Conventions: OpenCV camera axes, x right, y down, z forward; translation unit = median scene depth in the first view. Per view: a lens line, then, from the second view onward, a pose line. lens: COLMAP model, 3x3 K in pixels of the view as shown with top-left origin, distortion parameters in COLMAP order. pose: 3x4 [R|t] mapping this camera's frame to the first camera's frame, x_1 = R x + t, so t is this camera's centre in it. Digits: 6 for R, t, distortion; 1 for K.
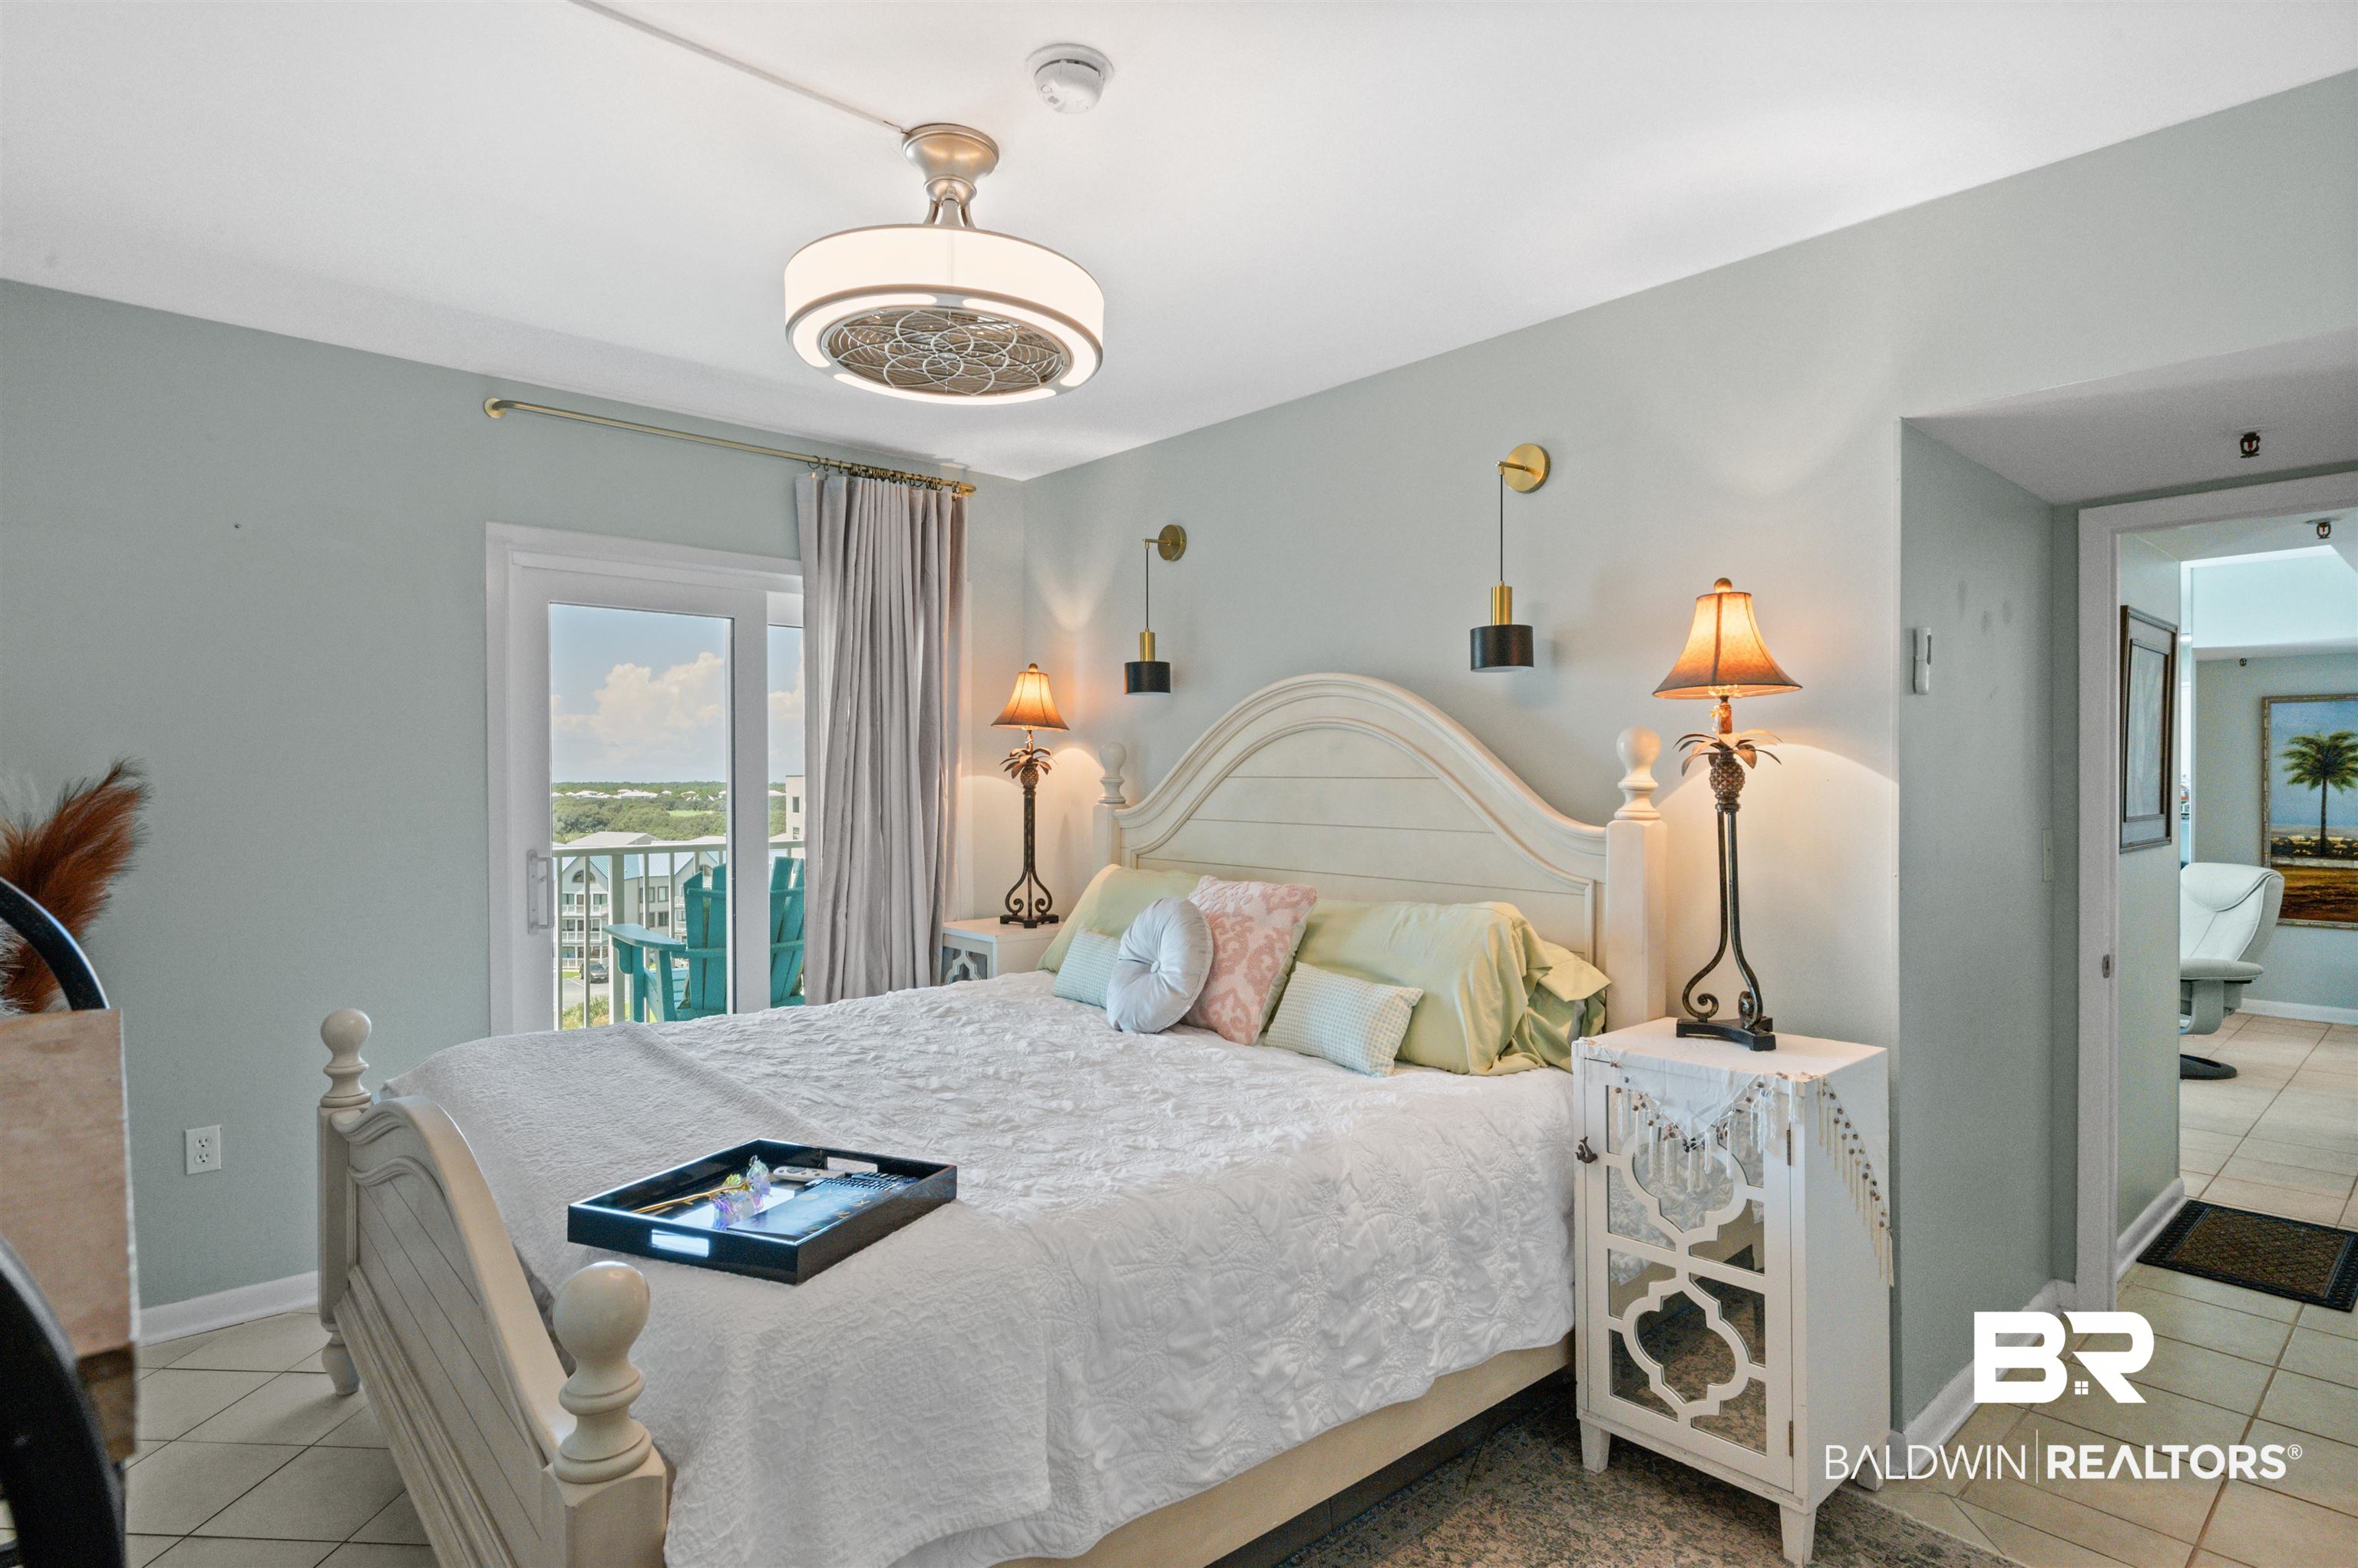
lens RADIAL K [[1221.8, 0, 1184.3], [0, 1221.8, 774.5], [0, 0, 1]] dist [-0.016292, -0.000334]
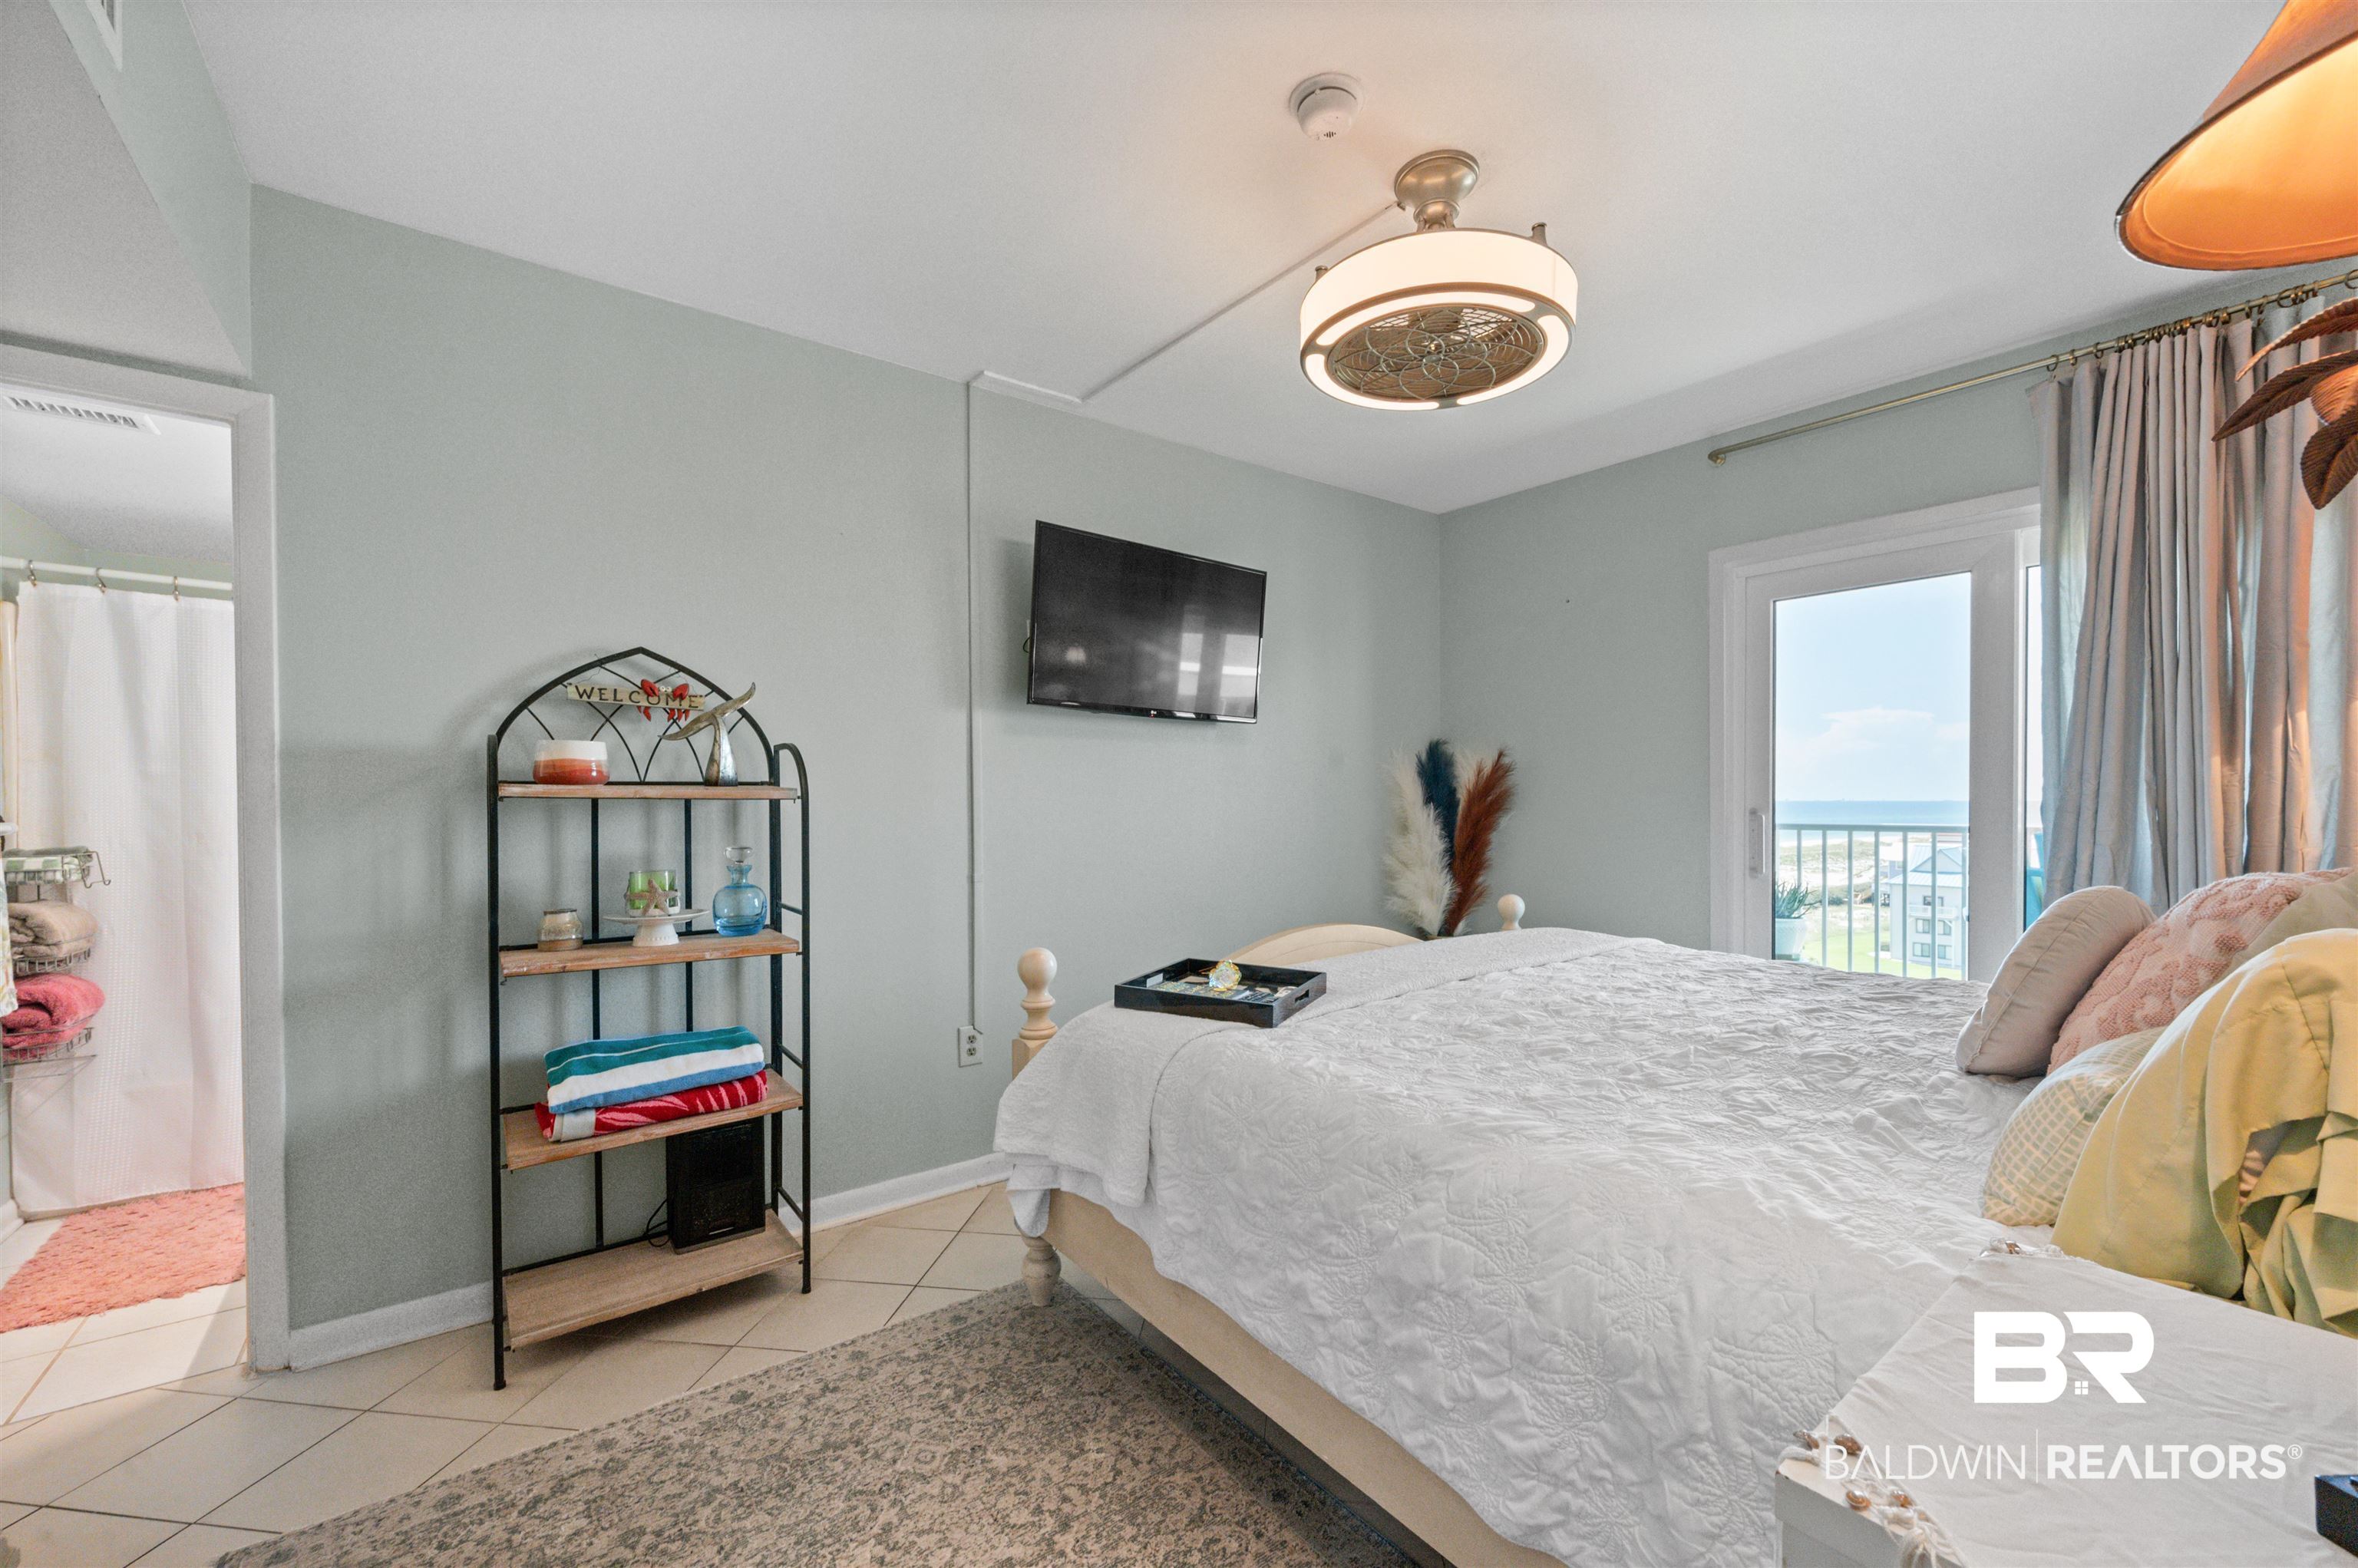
lens RADIAL K [[935.6, 0, 1192.3], [0, 935.6, 805.0], [0, 0, 1]] dist [-0.000011, 0.000049]
pose [[-0.068303, 0.009920, -0.997615, 0.581789], [0.007766, 0.999926, 0.009411, 0.059750], [0.997634, -0.007104, -0.068375, 0.668295]]
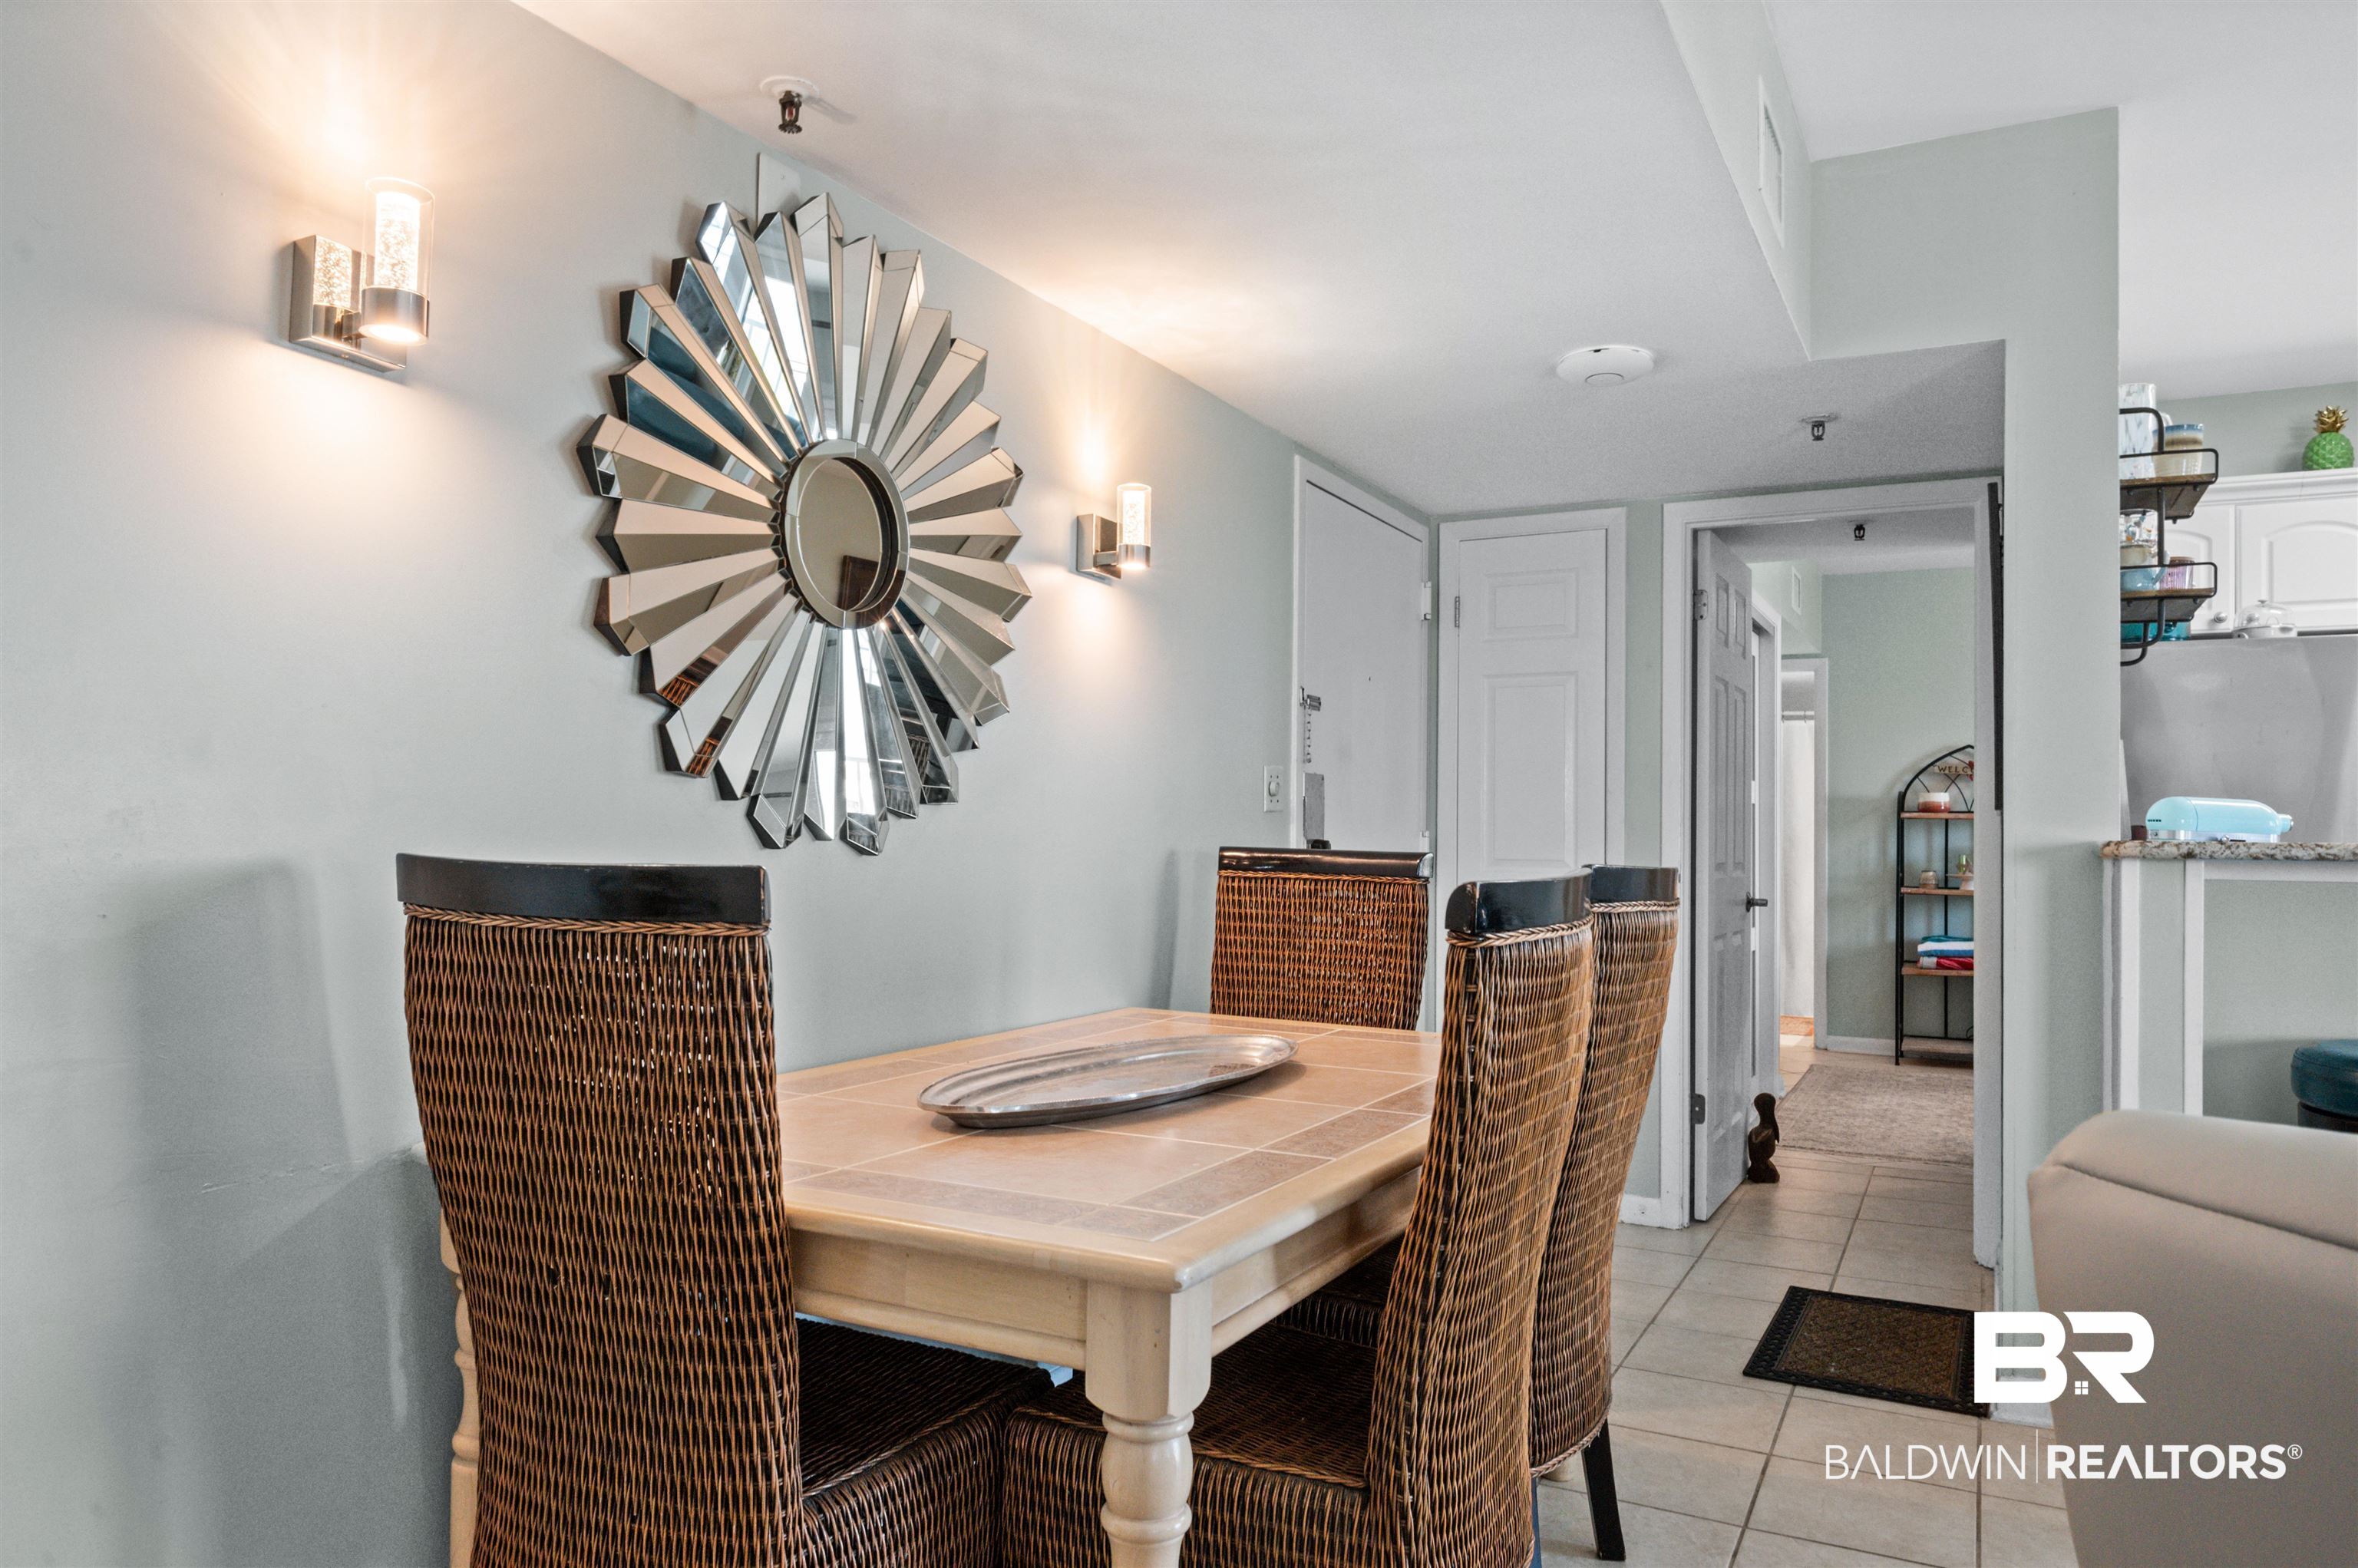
lens RADIAL K [[1572.9, 0, 1172.0], [0, 1572.9, 794.0], [0, 0, 1]] dist [-0.000092, 0.000165]
pose [[-0.933730, -0.020047, -0.357416, 1.435964], [-0.013104, 0.999676, -0.021838, 0.077432], [0.357738, -0.015707, -0.933690, 1.541491]]
